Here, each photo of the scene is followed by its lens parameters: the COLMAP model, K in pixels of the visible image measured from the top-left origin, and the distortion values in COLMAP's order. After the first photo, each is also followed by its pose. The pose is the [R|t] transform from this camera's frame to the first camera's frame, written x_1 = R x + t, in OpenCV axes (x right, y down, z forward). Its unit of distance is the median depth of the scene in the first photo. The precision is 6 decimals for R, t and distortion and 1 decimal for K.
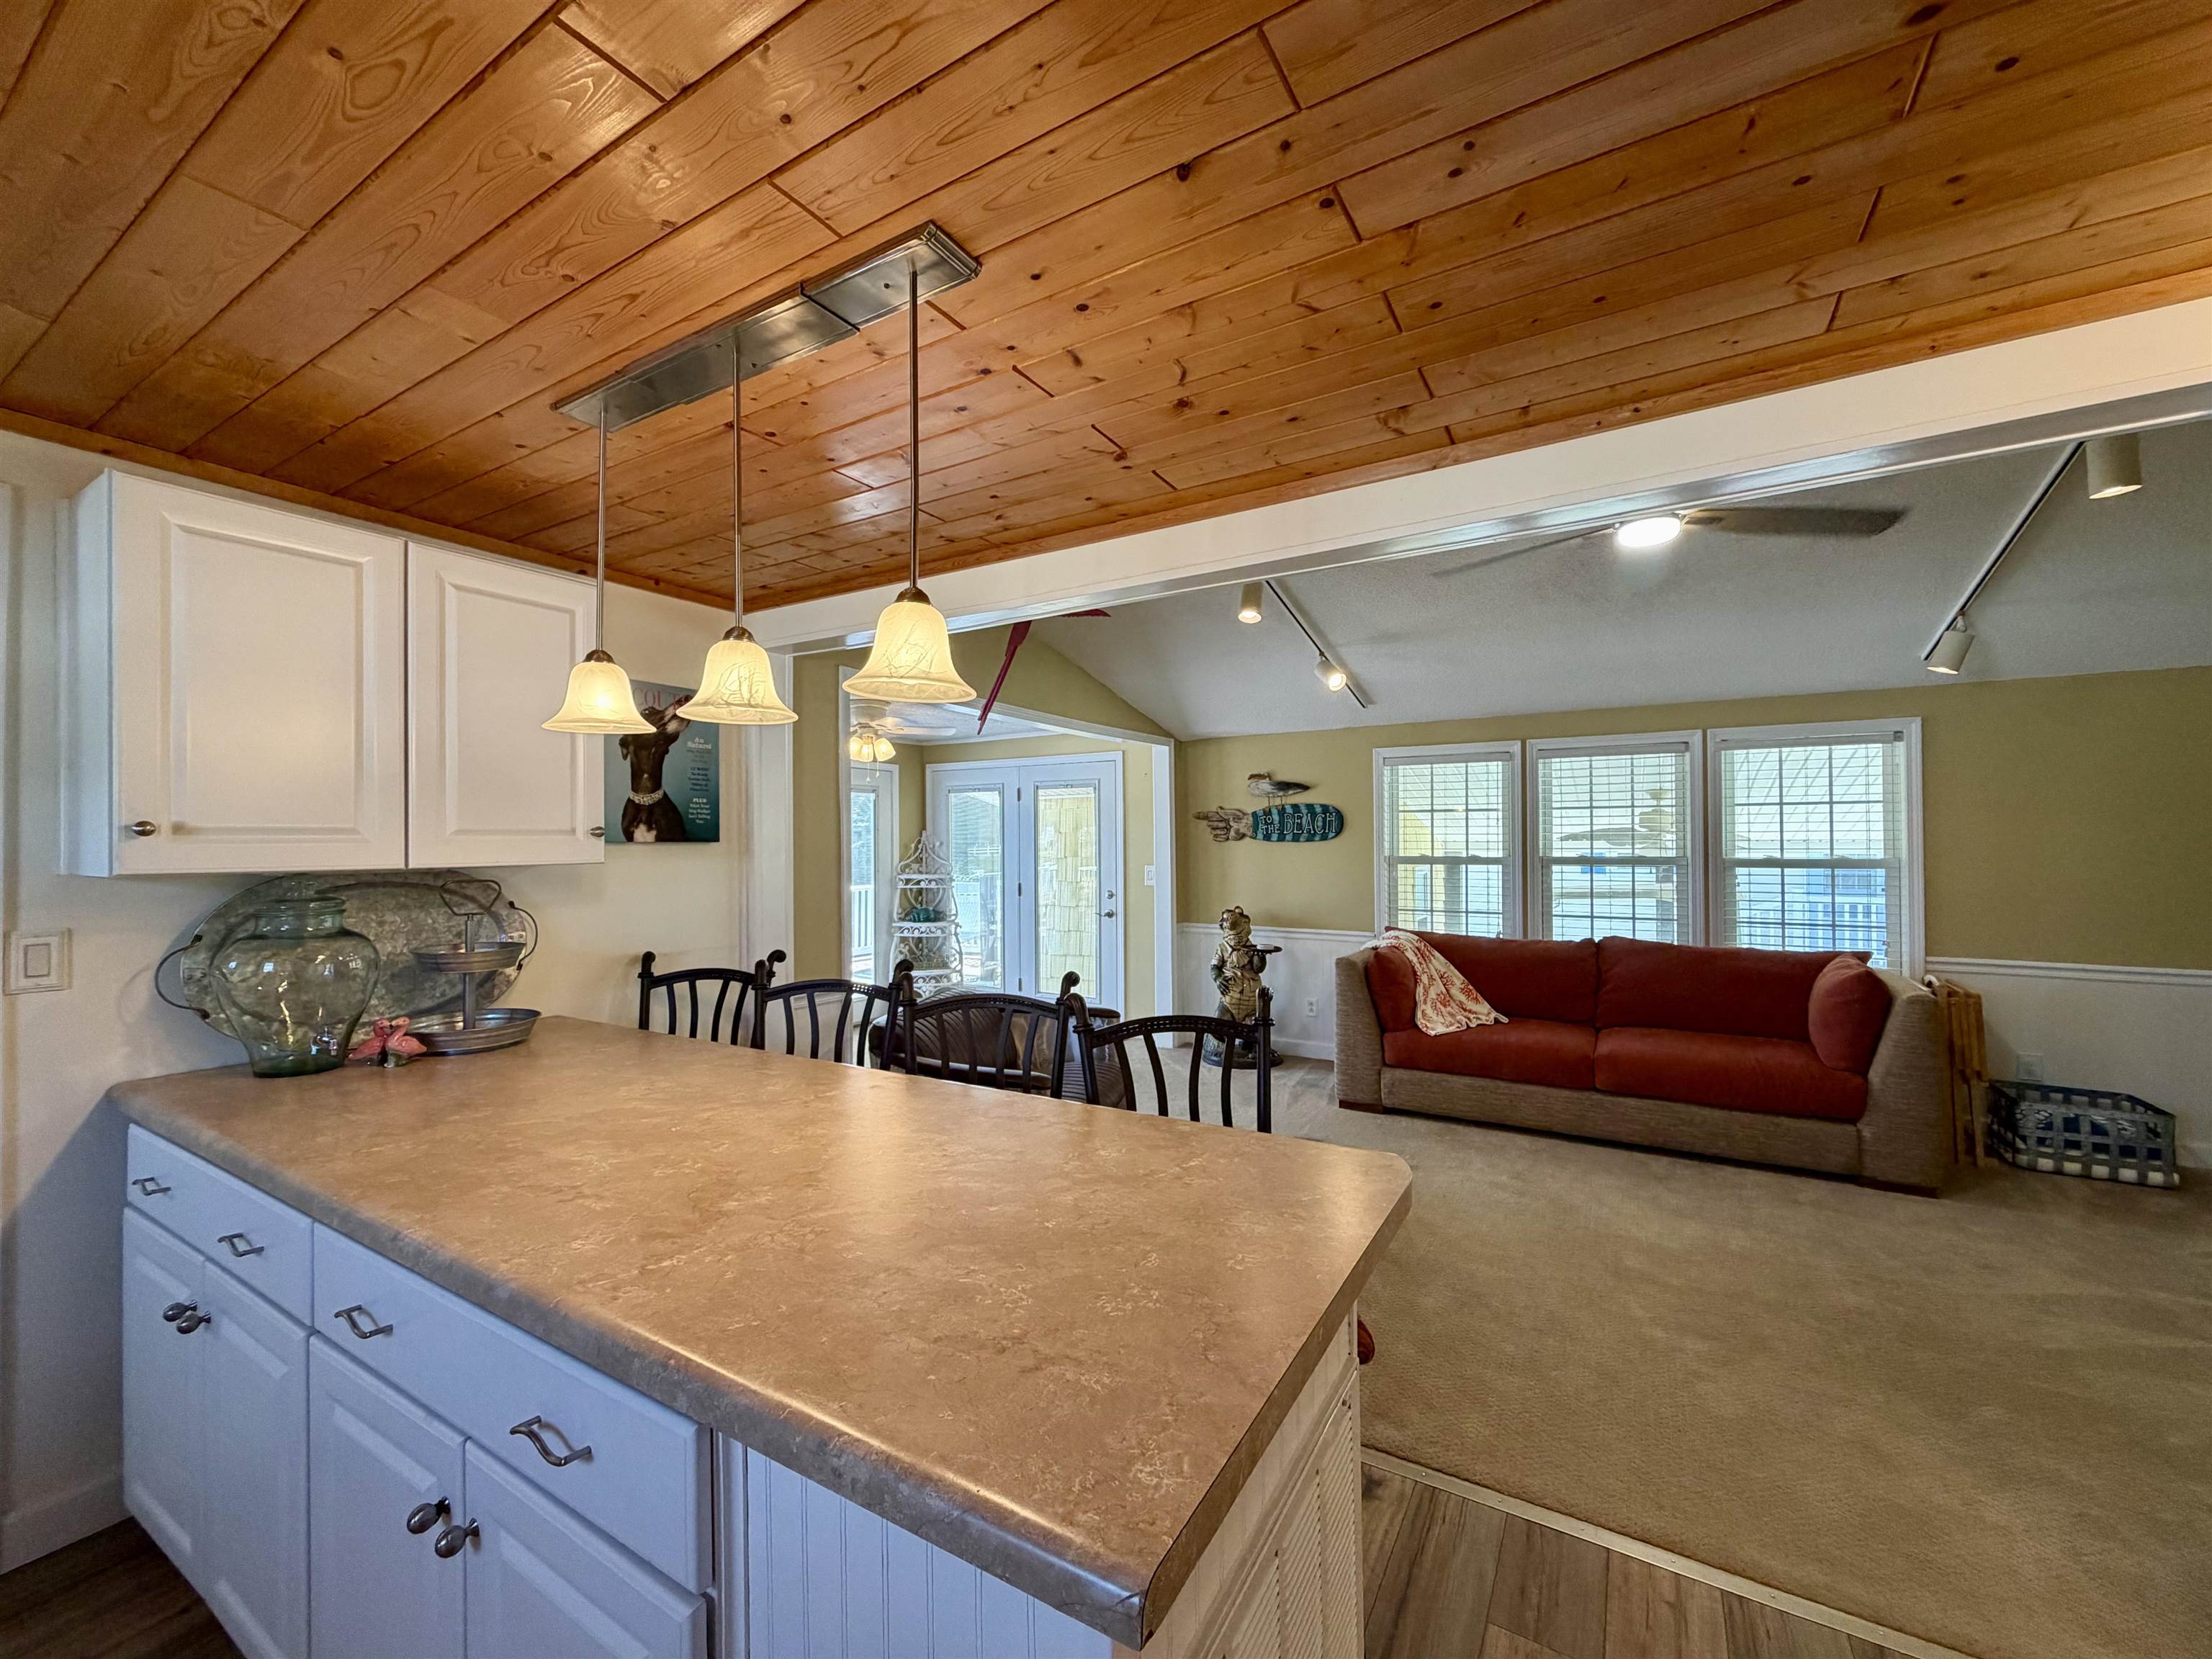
lens RADIAL K [[883.8, 0, 1100.8], [0, 883.8, 831.8], [0, 0, 1]] dist [-0.001272, 0.000584]
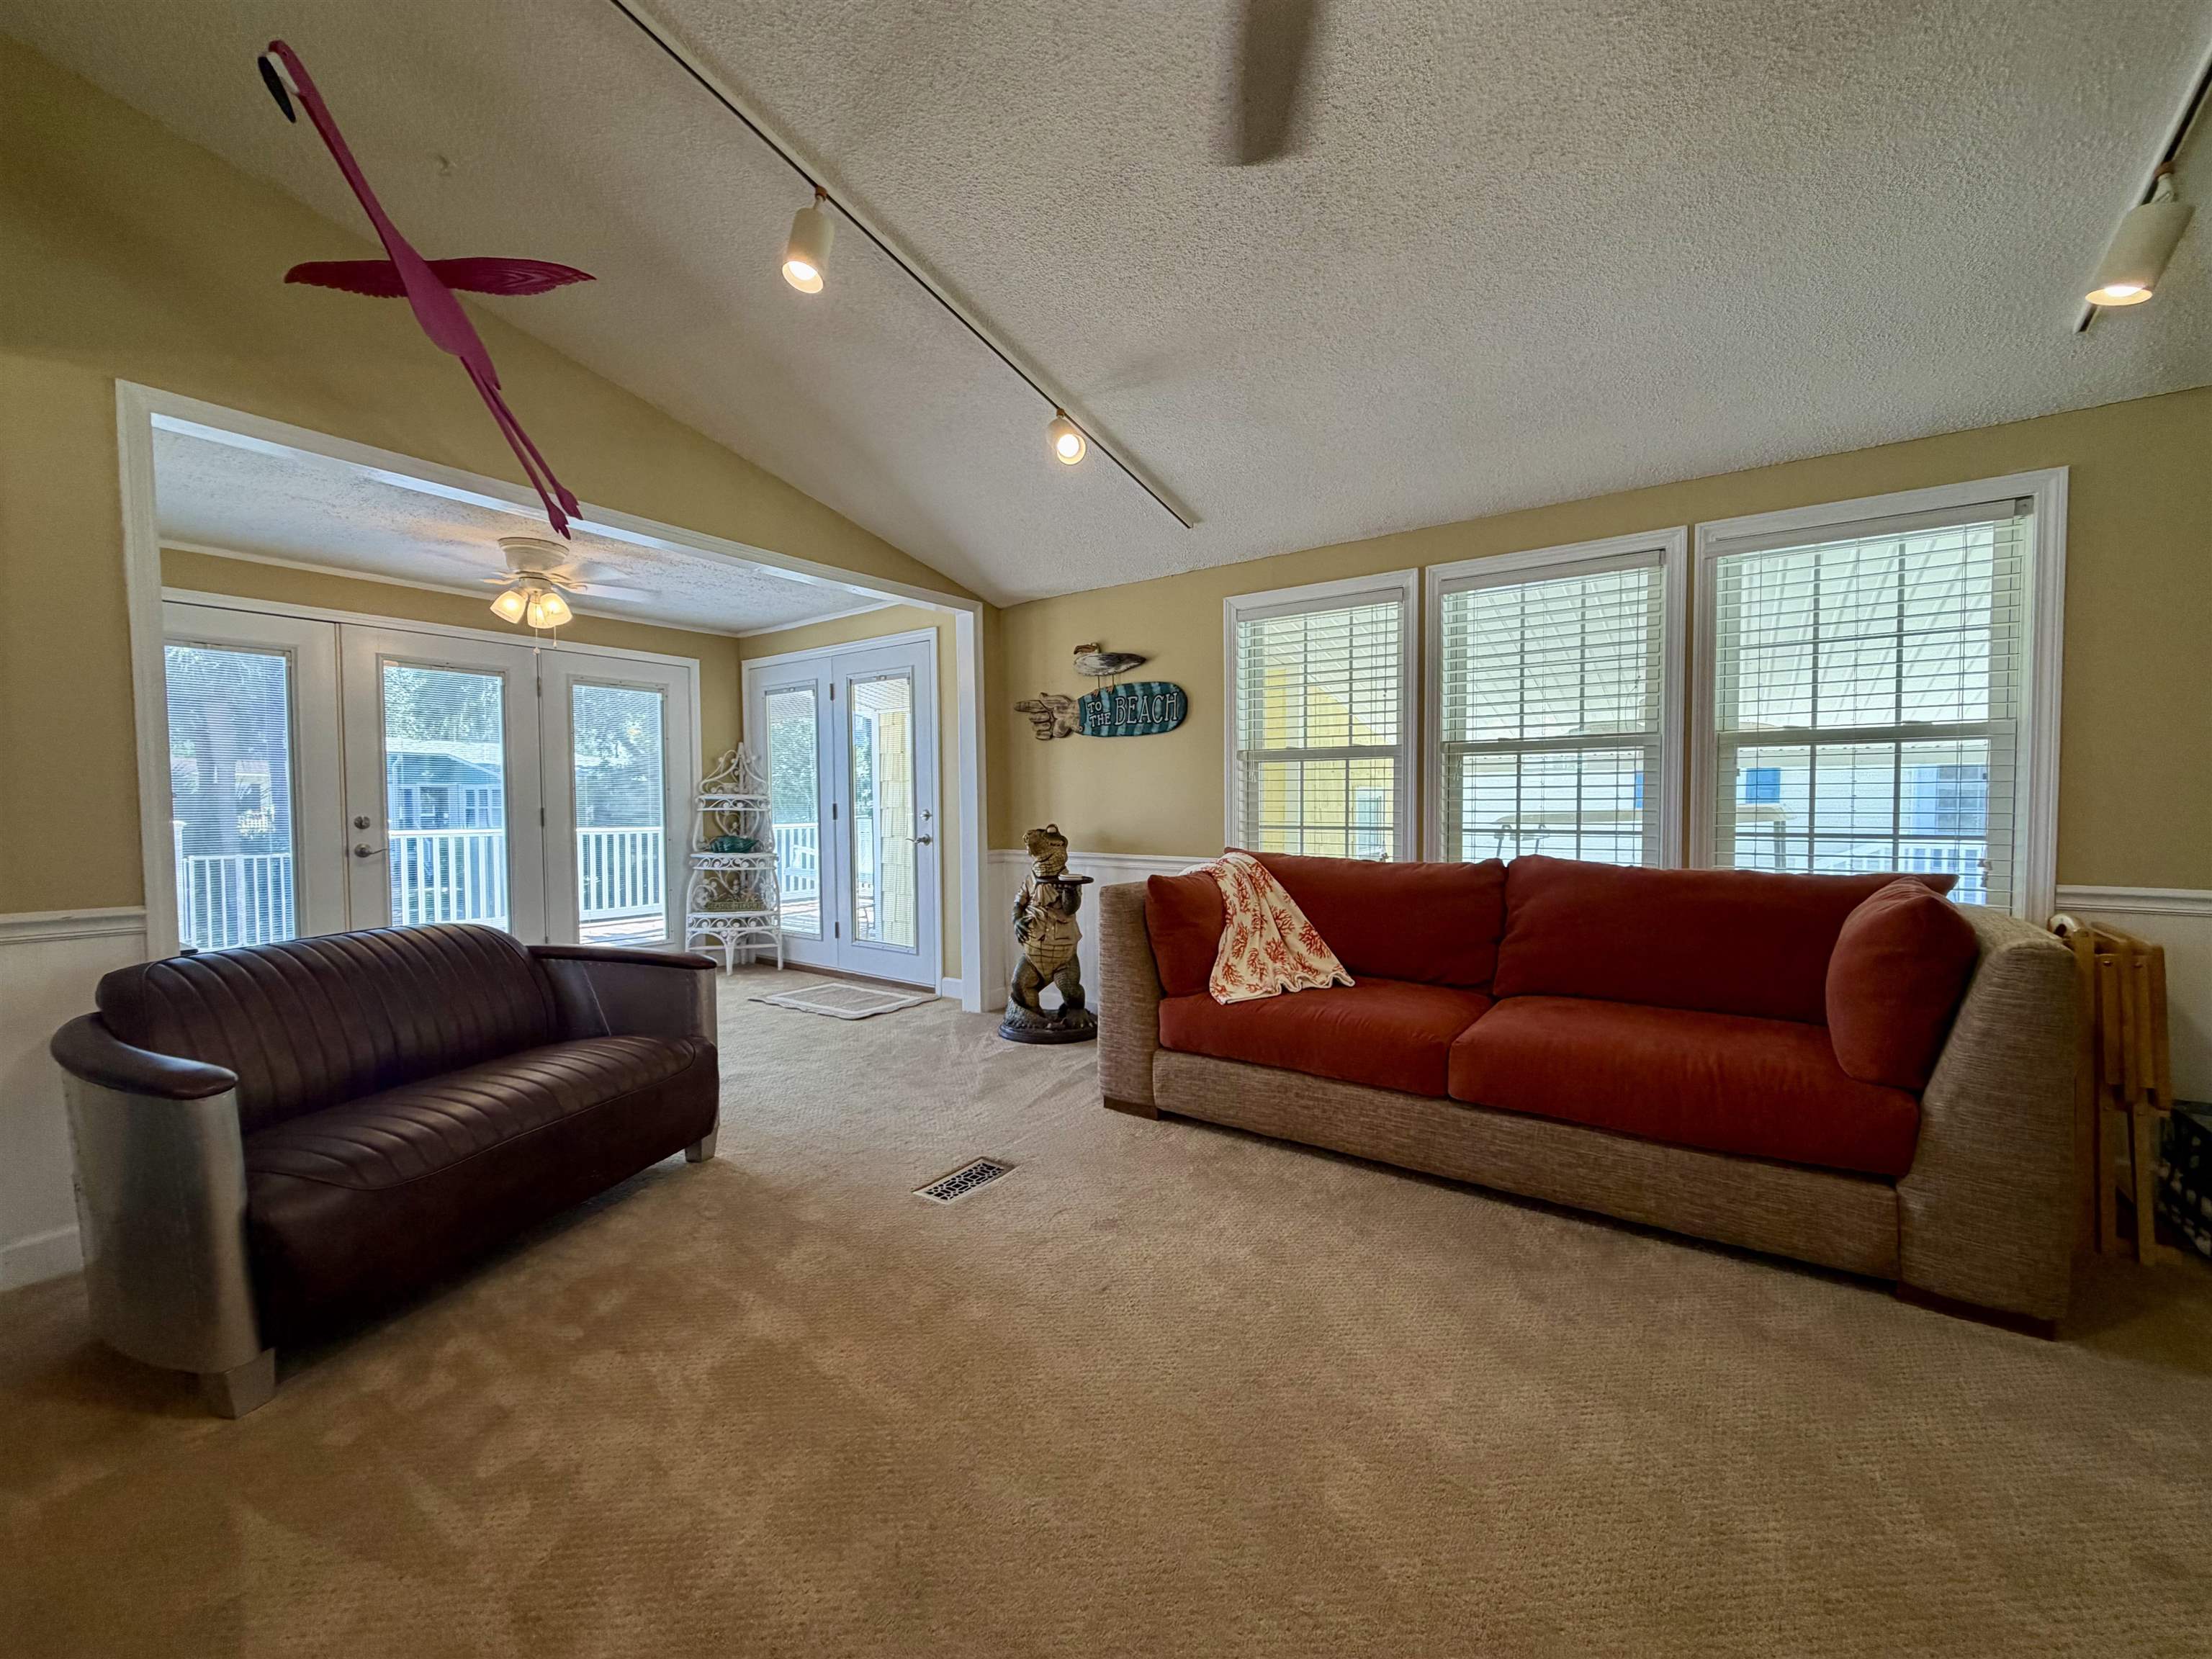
lens RADIAL K [[883.8, 0, 1102.8], [0, 883.8, 832.0], [0, 0, 1]] dist [-0.001272, 0.000584]
pose [[0.996727, 0.001252, -0.080833, 0.330621], [0.002532, 0.998906, 0.046687, 0.072782], [0.080803, -0.046739, 0.995634, 0.346421]]
